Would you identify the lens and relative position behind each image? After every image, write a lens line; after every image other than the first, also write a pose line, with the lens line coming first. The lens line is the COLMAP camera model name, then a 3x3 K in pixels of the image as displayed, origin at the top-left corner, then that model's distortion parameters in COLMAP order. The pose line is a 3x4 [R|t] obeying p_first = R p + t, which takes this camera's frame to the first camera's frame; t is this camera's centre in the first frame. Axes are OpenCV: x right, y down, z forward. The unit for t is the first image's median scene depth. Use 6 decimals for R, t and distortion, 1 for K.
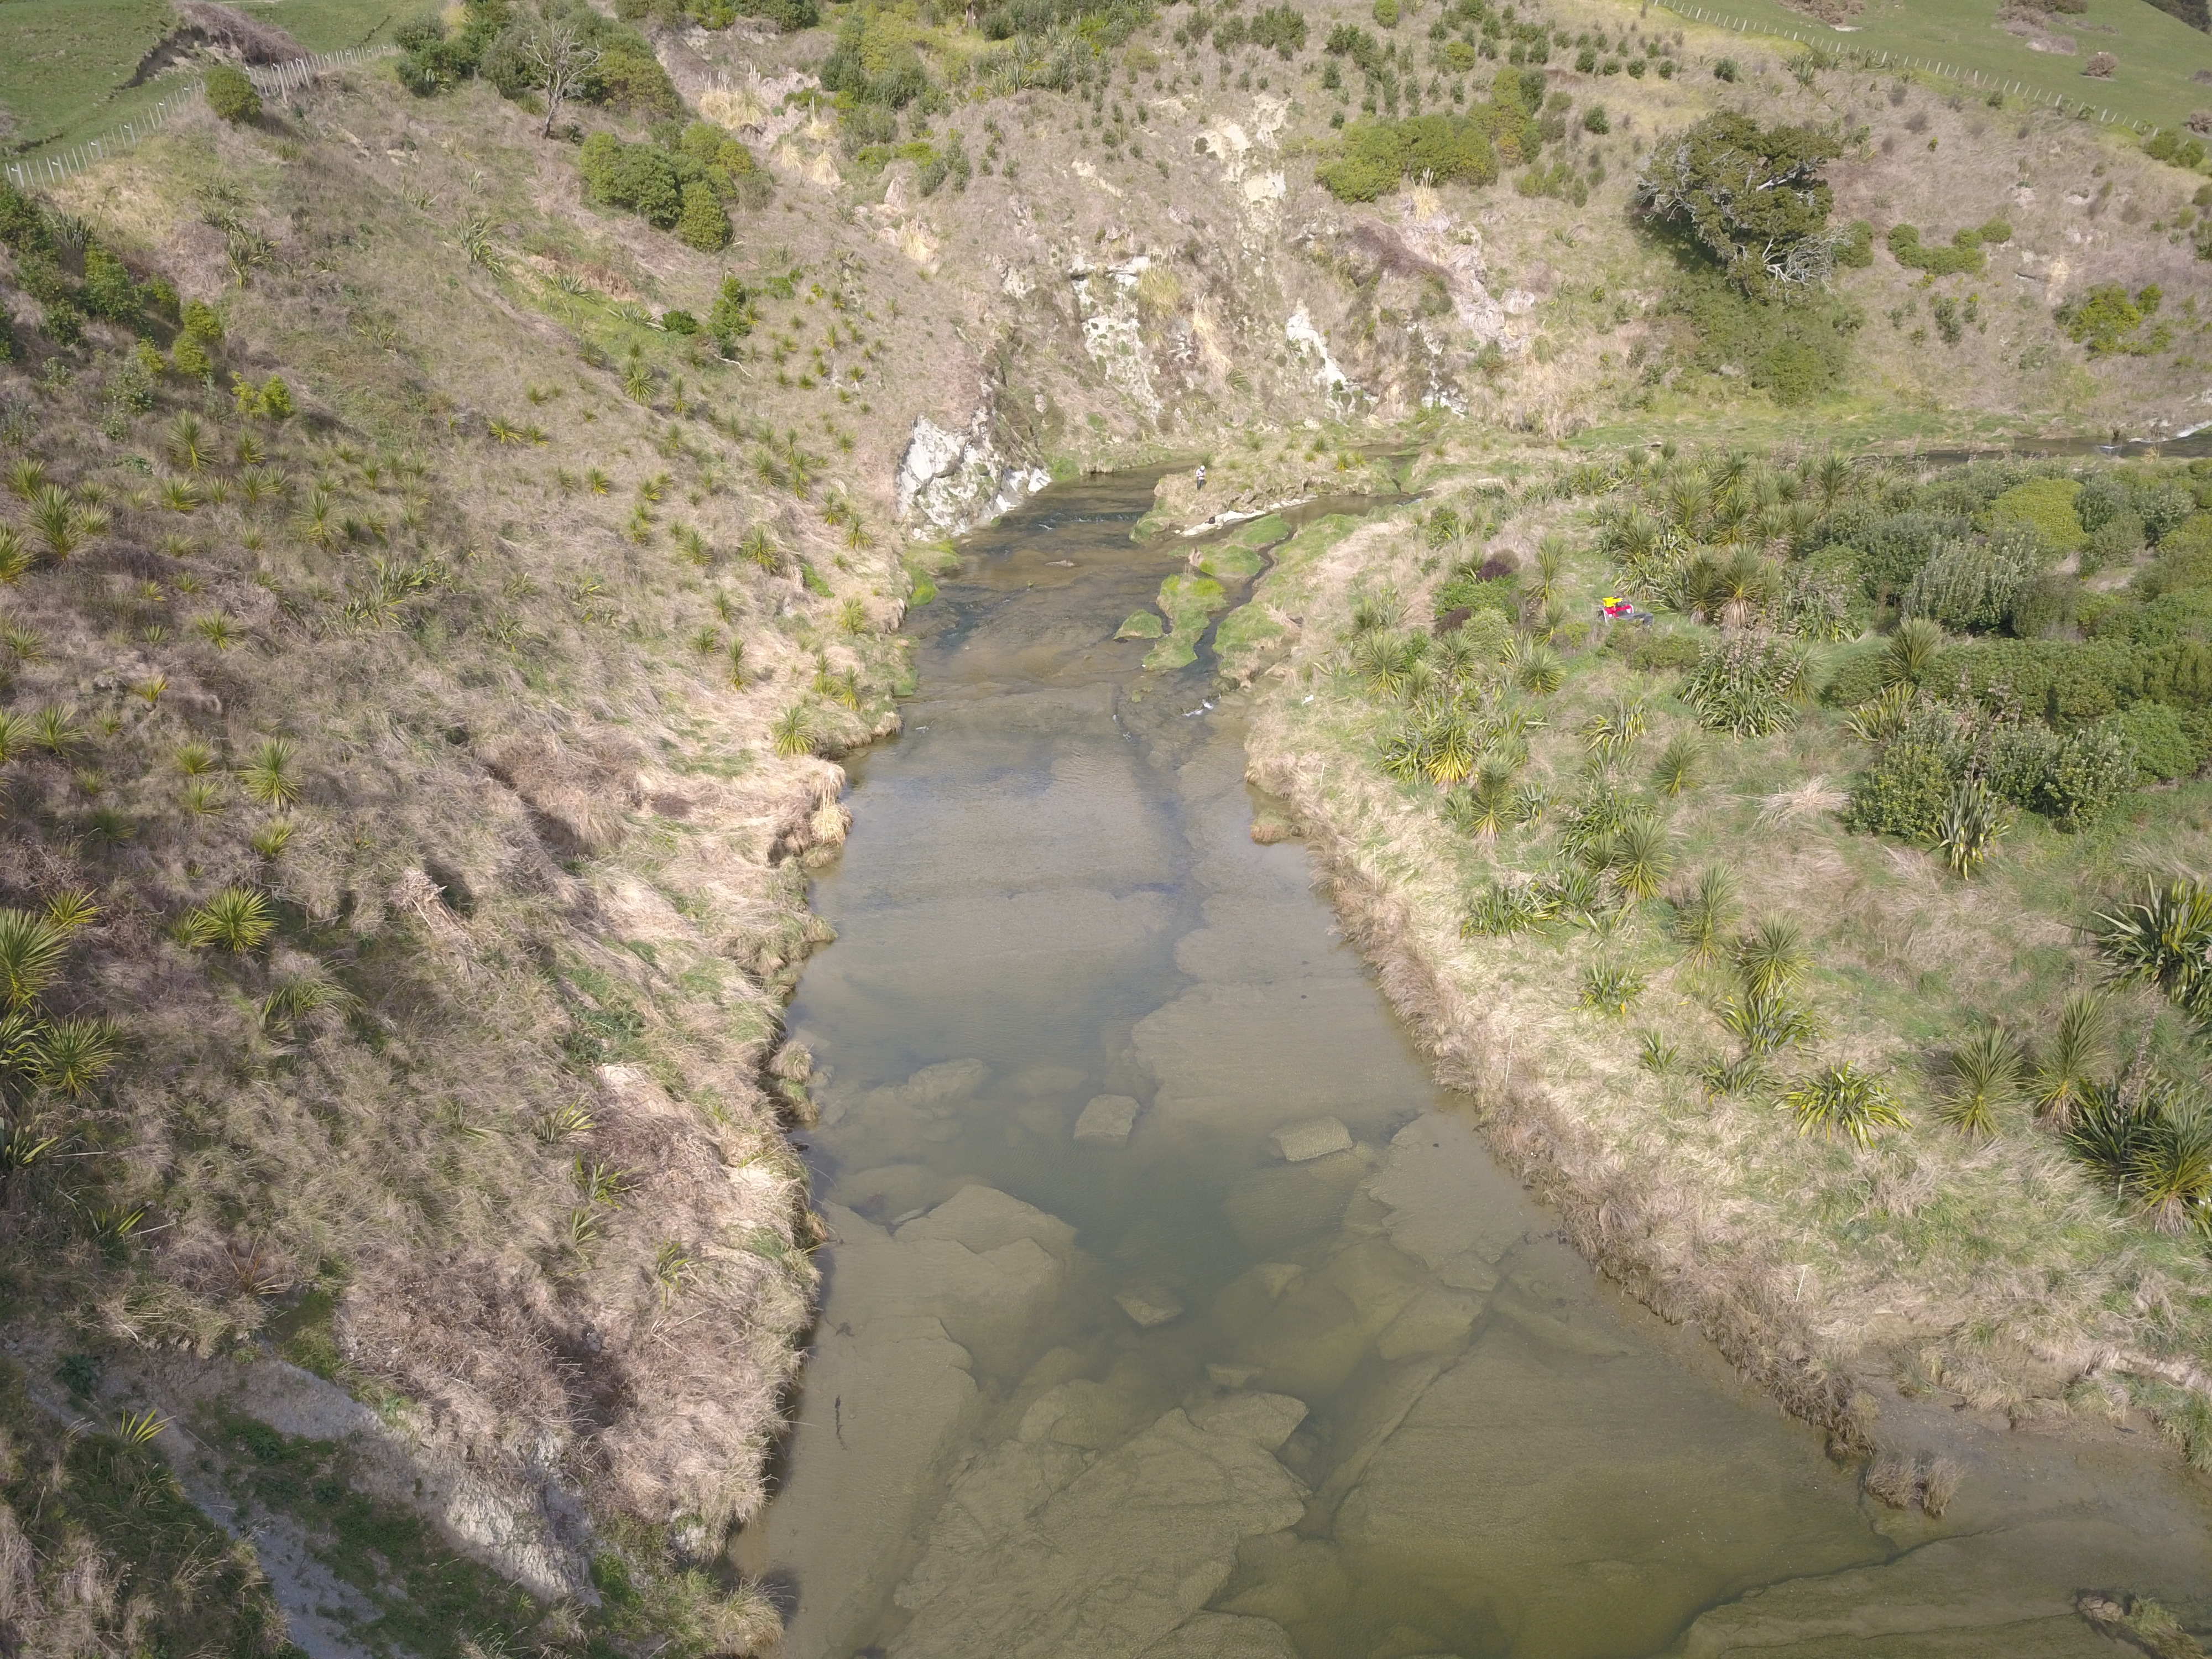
lens RADIAL K [[1670.8, 0, 1105.4], [0, 1670.8, 831.6], [0, 0, 1]] dist [-0.003916, 0.000580]
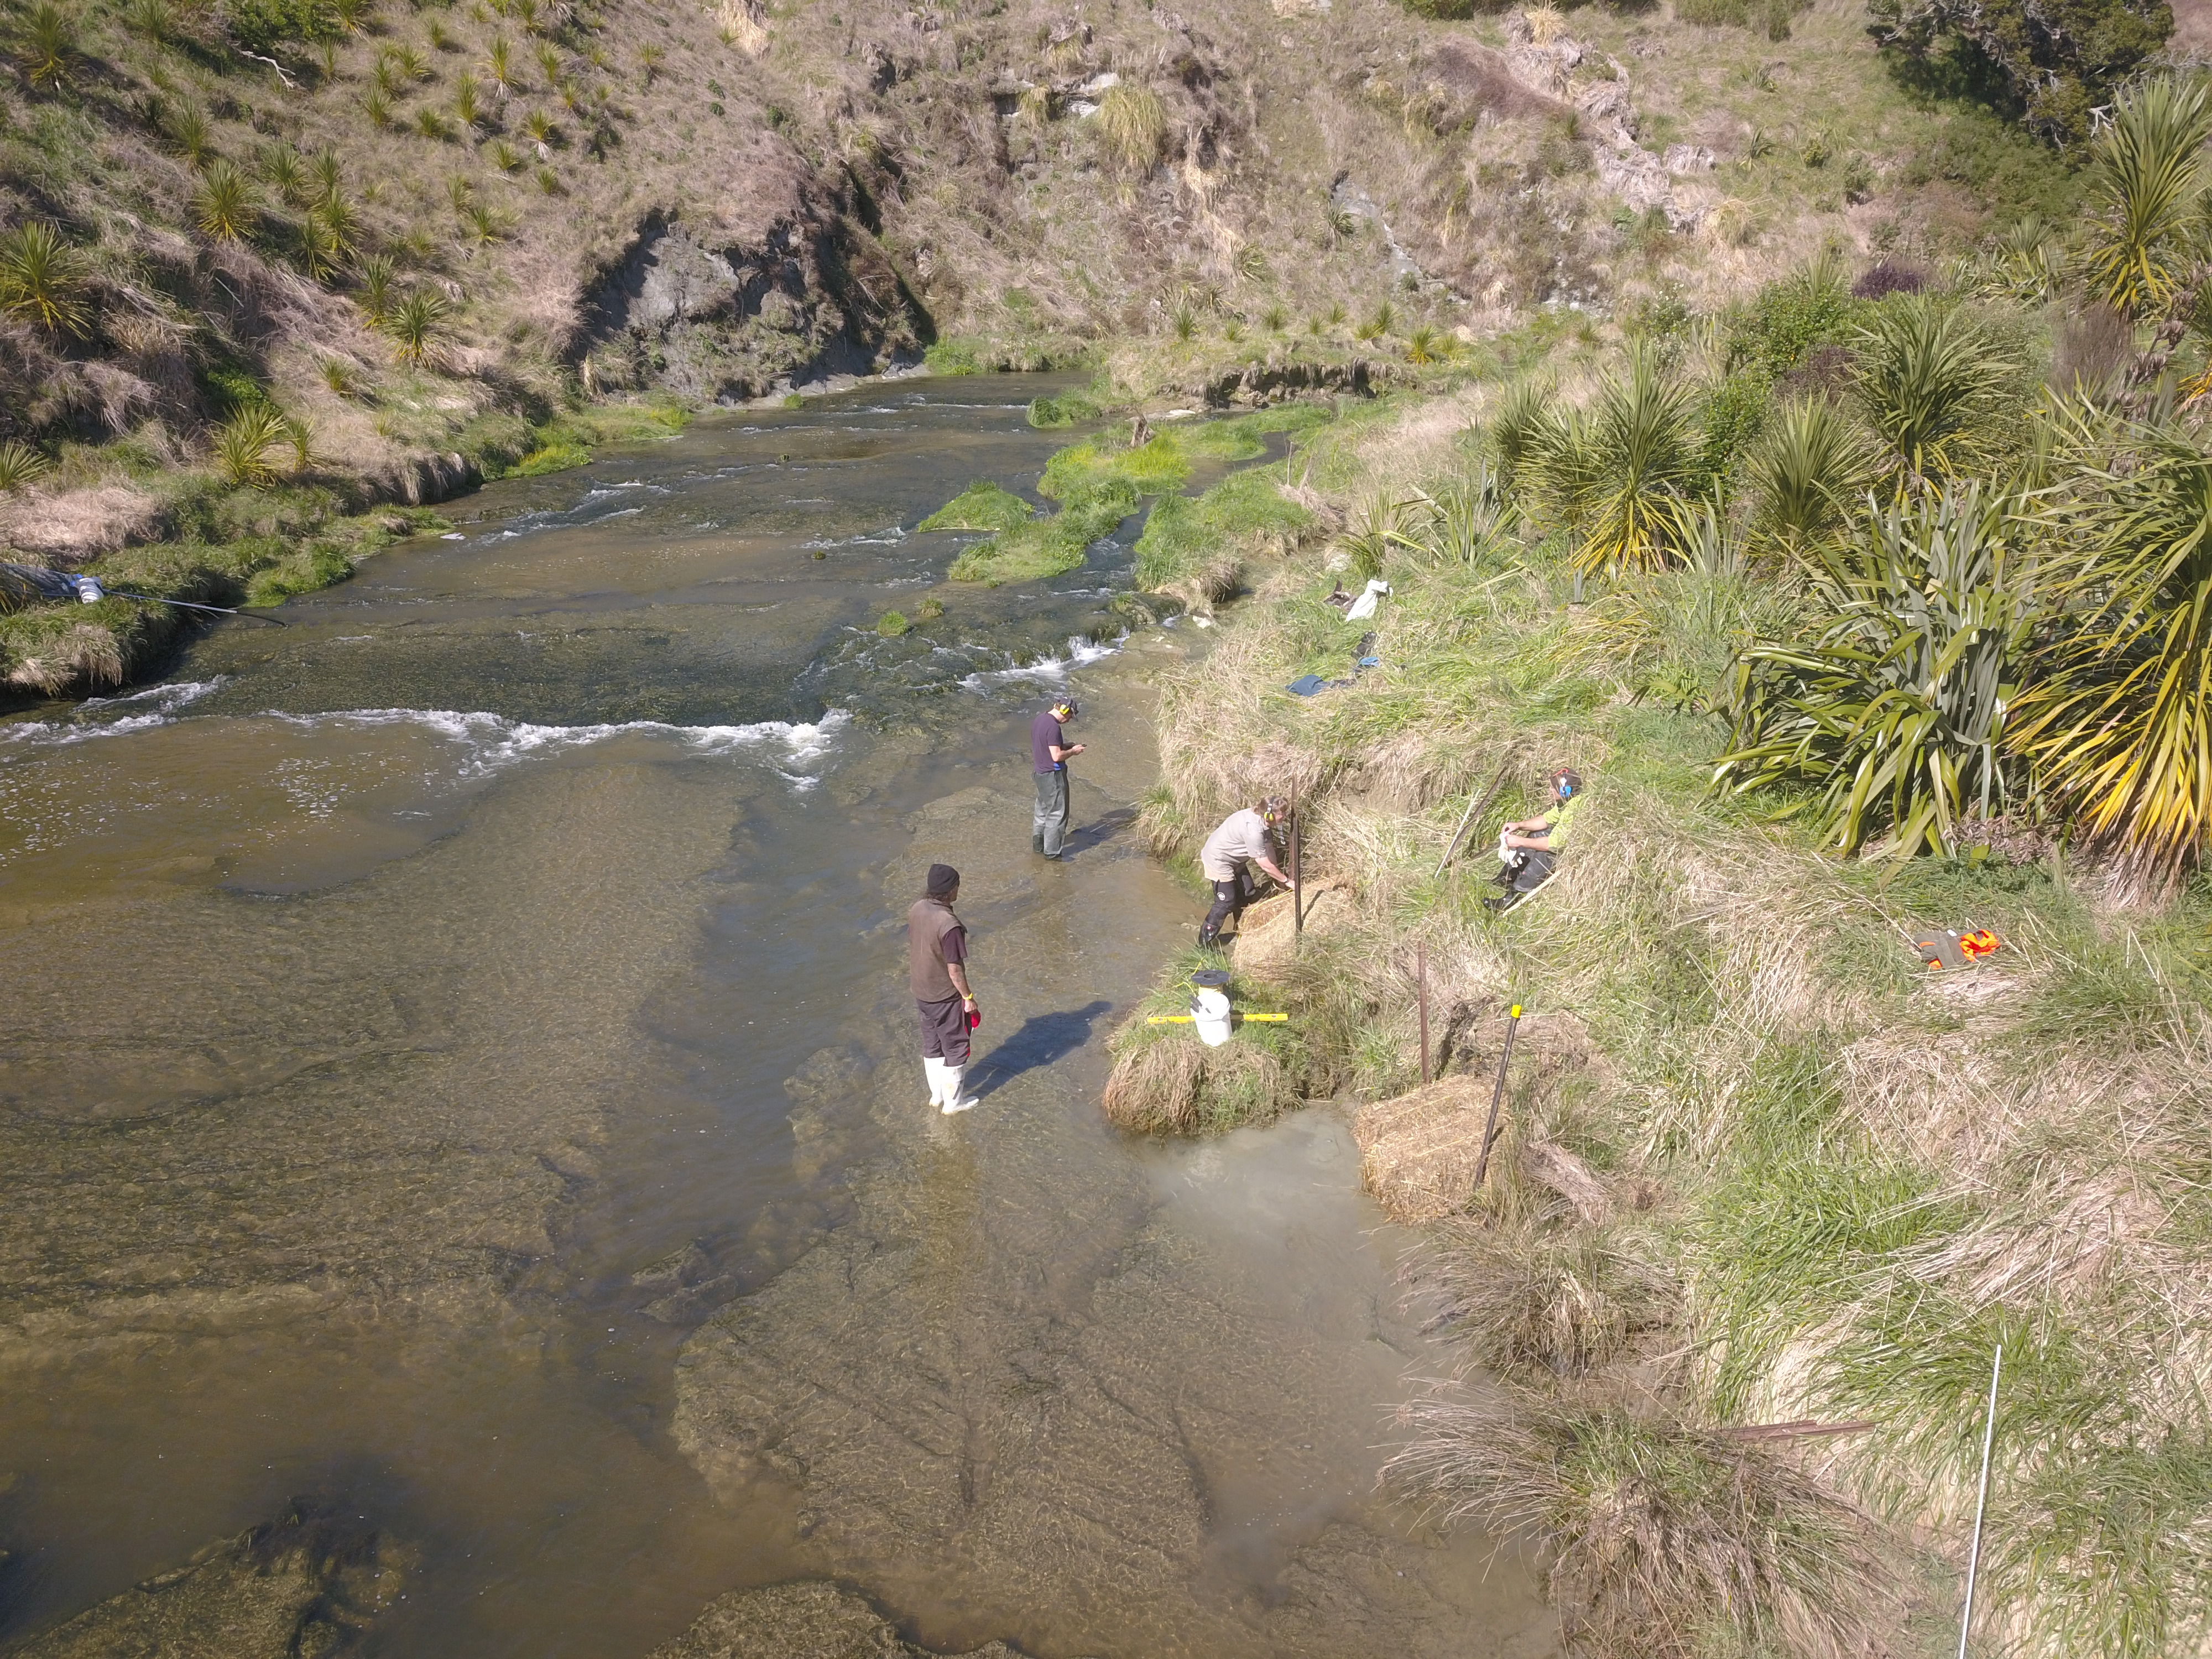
lens RADIAL K [[1670.8, 0, 1105.1], [0, 1670.8, 825.7], [0, 0, 1]] dist [-0.003916, 0.000580]
pose [[0.999423, 0.022589, -0.025365, 0.043219], [-0.024396, 0.997007, -0.073367, -0.007477], [0.023632, 0.073944, 0.996982, 0.372674]]
